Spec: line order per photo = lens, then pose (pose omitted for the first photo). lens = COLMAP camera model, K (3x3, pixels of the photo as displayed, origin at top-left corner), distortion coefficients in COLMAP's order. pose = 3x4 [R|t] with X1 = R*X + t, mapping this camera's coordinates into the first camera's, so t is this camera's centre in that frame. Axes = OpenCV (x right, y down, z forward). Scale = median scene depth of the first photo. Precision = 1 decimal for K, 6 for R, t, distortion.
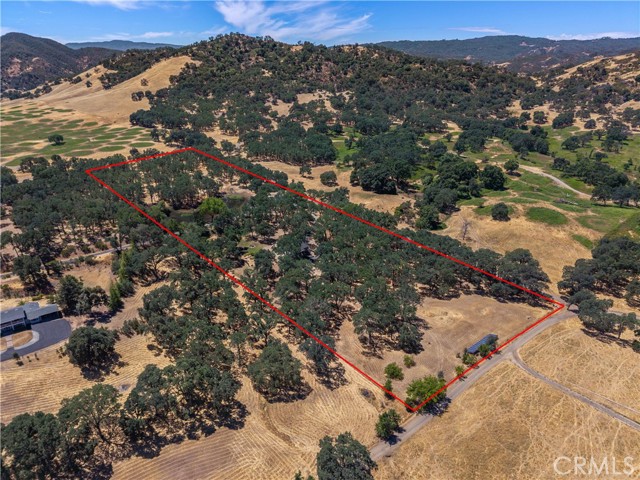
lens RADIAL K [[426.0, 0, 320.0], [0, 426.0, 240.0], [0, 0, 1]] dist [0.026408, -0.024882]
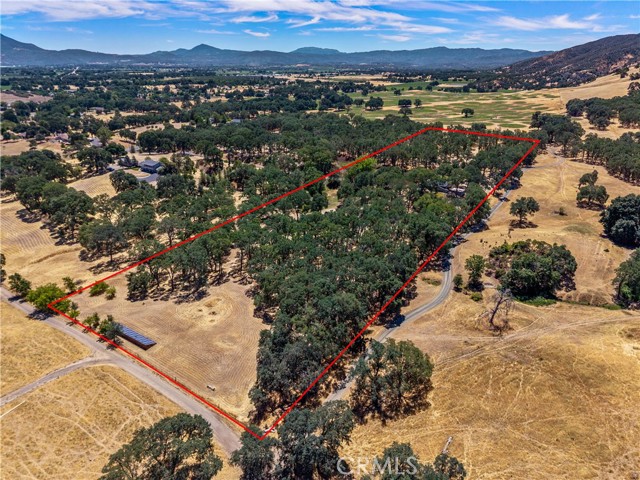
lens RADIAL K [[426.0, 0, 320.0], [0, 426.0, 240.0], [0, 0, 1]] dist [0.026408, -0.024882]
pose [[0.293399, 0.363781, -0.884070, 0.620217], [-0.370477, 0.895771, 0.245644, -0.123311], [0.881285, 0.255455, 0.397591, 0.545213]]
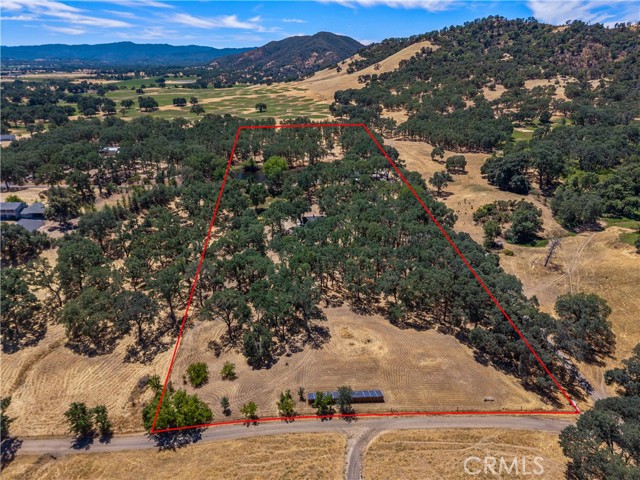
lens RADIAL K [[426.0, 0, 320.0], [0, 426.0, 240.0], [0, 0, 1]] dist [0.026408, -0.024882]
pose [[0.811135, 0.226592, -0.539181, 0.360547], [-0.226372, 0.971678, 0.067799, -0.004767], [0.539273, 0.067061, 0.839457, 0.258169]]
